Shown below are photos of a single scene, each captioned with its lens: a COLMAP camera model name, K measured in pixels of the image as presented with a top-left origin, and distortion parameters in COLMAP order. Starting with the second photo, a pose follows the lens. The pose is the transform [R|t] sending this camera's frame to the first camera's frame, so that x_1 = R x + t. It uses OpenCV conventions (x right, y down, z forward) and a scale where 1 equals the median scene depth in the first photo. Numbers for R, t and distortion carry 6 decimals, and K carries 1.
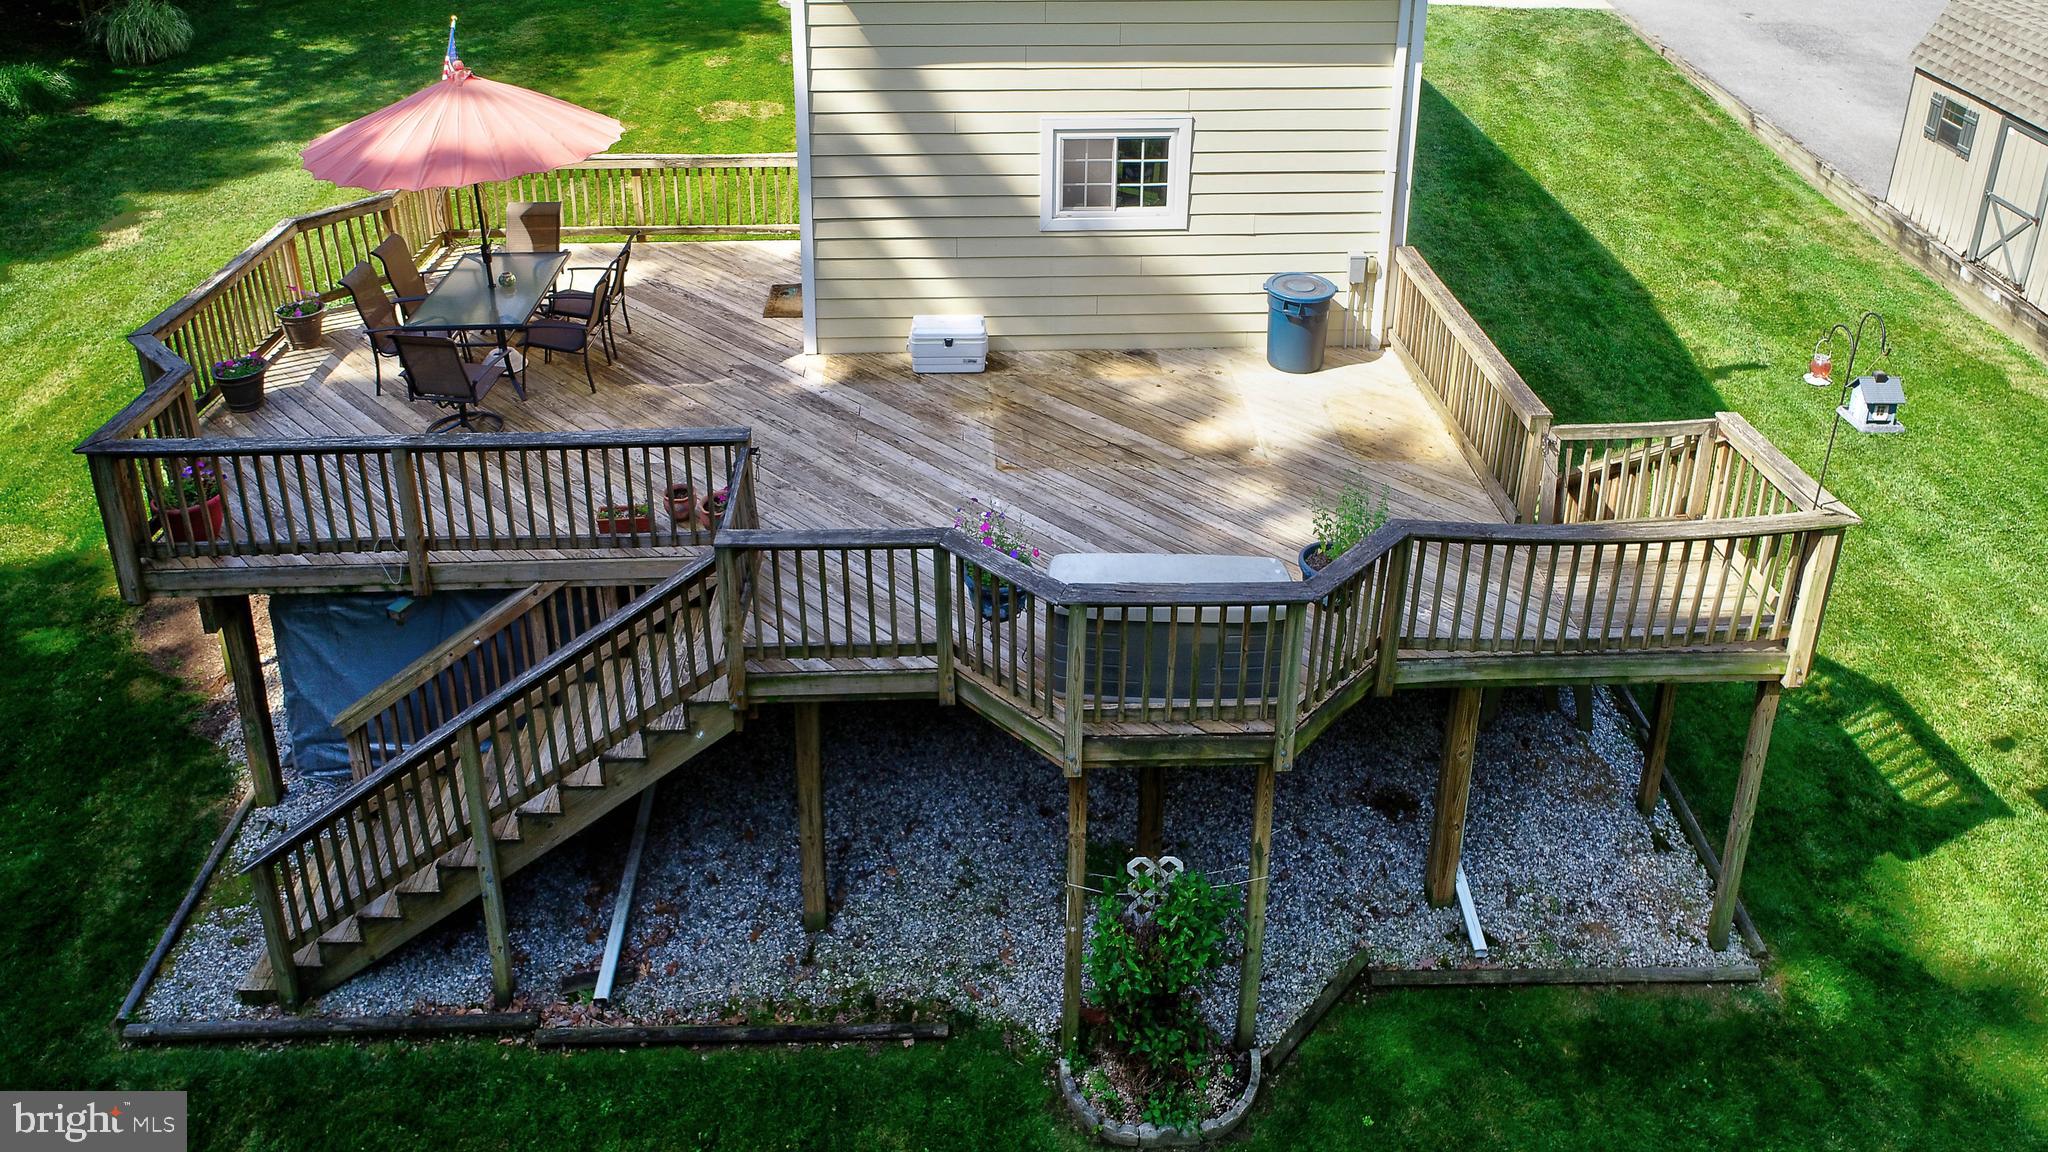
lens RADIAL K [[1458.1, 0, 1007.6], [0, 1458.1, 189.1], [0, 0, 1]] dist [-0.001657, -0.002256]
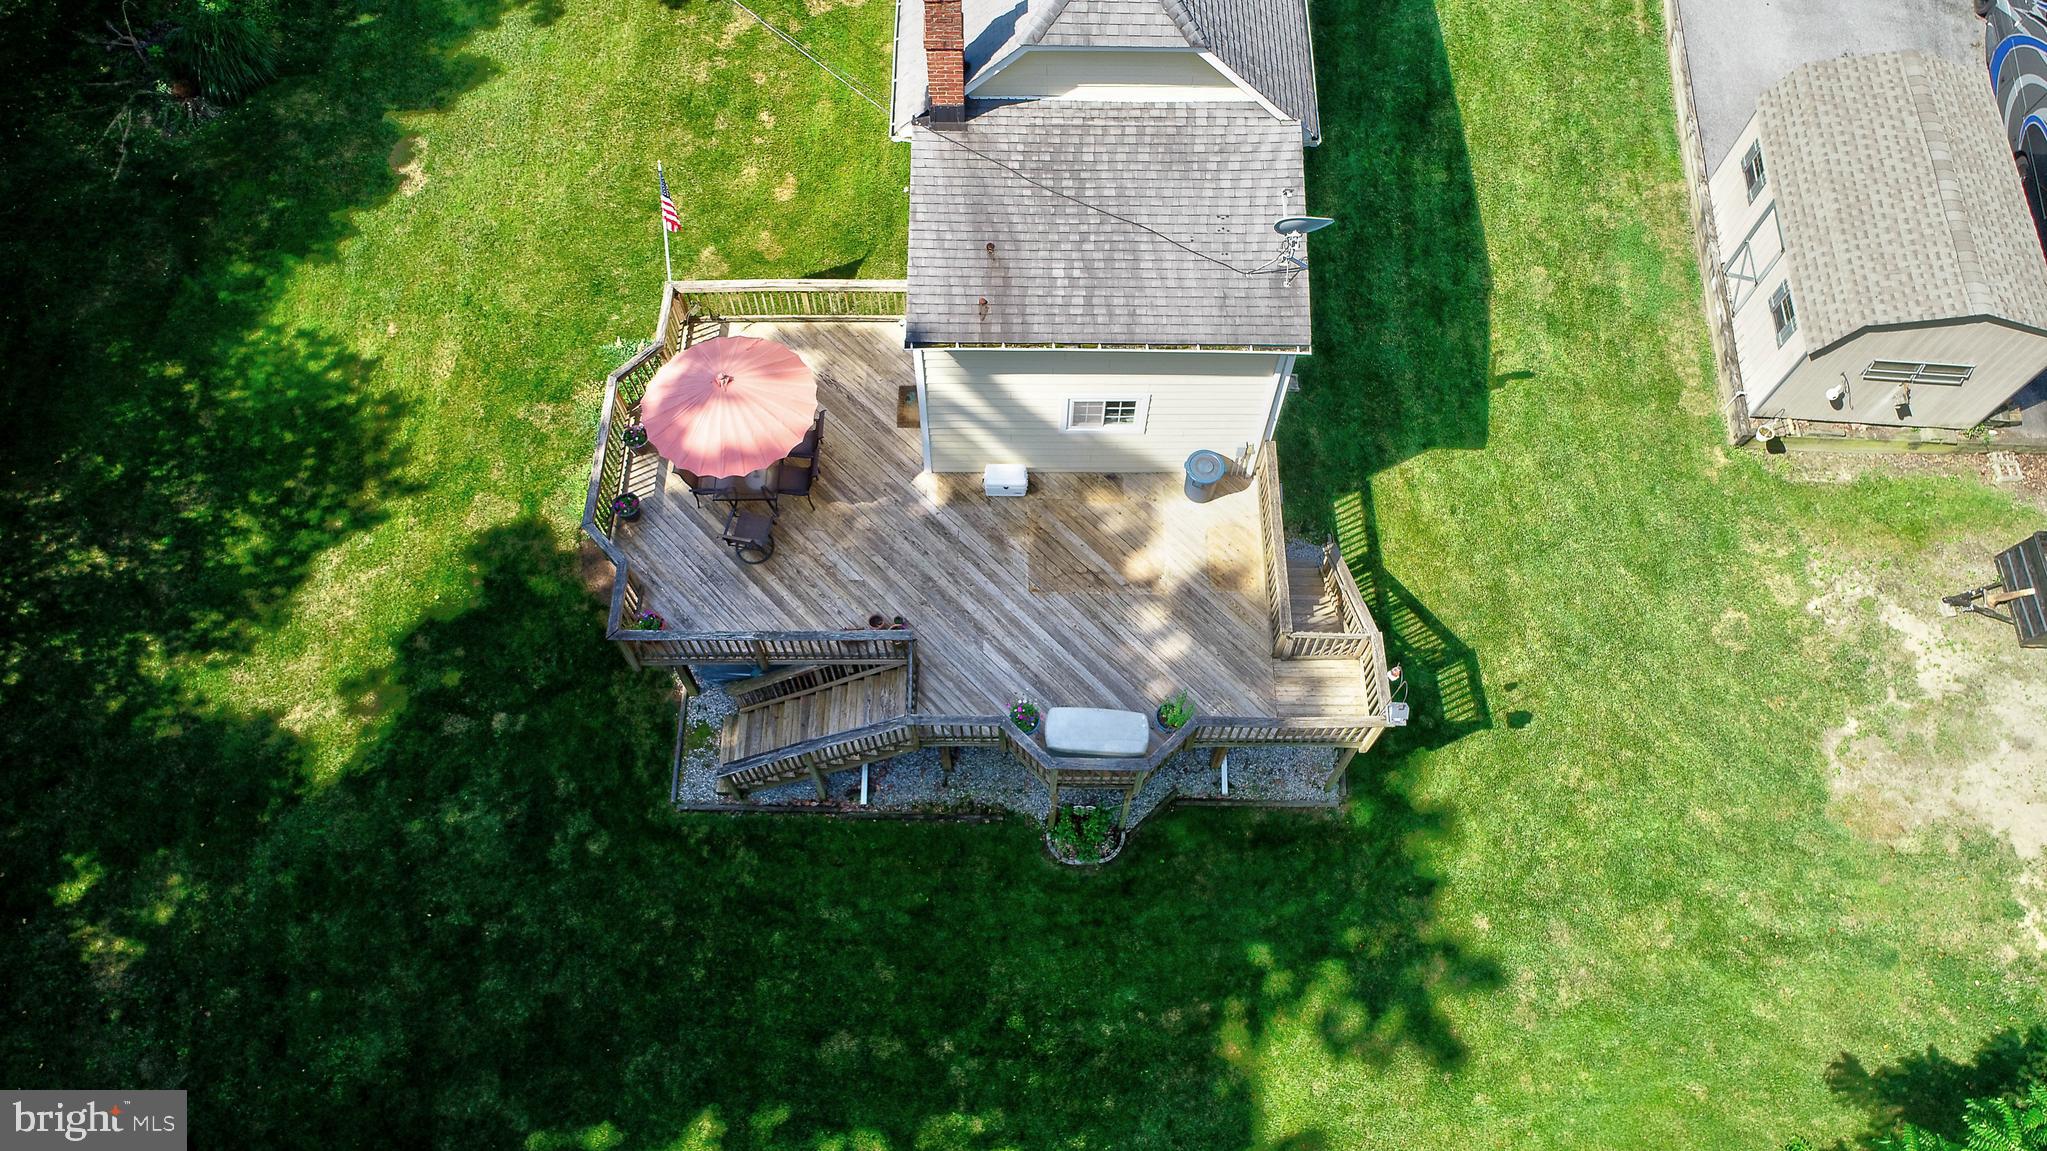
lens RADIAL K [[1369.4, 0, 1019.1], [0, 1369.4, 583.8], [0, 0, 1]] dist [-0.002163, 0.000765]
pose [[0.999237, 0.035946, -0.015306, 0.006918], [-0.014858, 0.711973, 0.702049, -1.110967], [0.036133, -0.701286, 0.711964, -0.321808]]
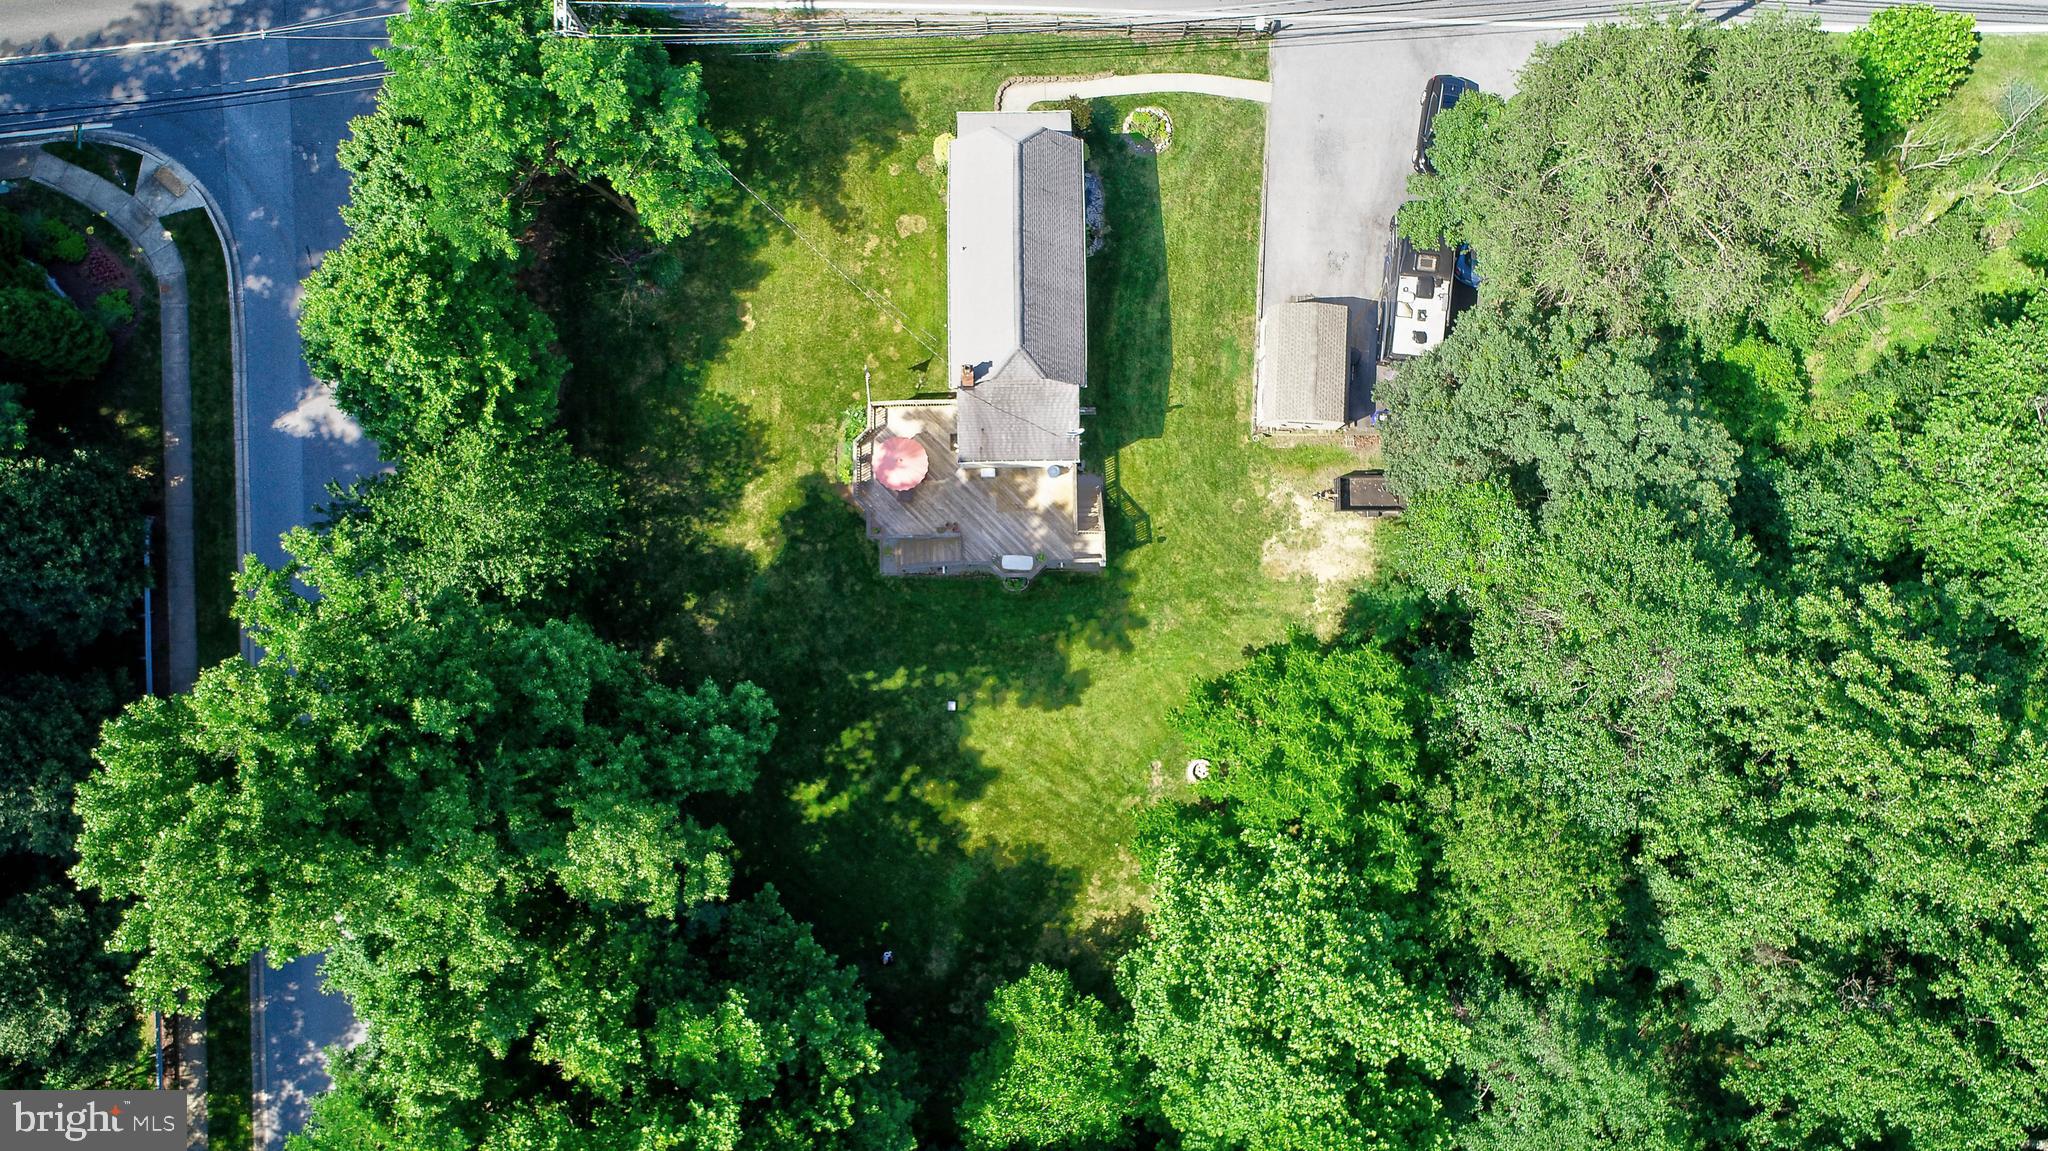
lens RADIAL K [[1370.1, 0, 1019.6], [0, 1370.1, 583.8], [0, 0, 1]] dist [-0.002163, 0.000765]
pose [[0.999668, 0.021976, 0.013448, 0.019049], [-0.021034, 0.394726, 0.918558, -4.940748], [0.014878, -0.918536, 0.395058, -1.544629]]
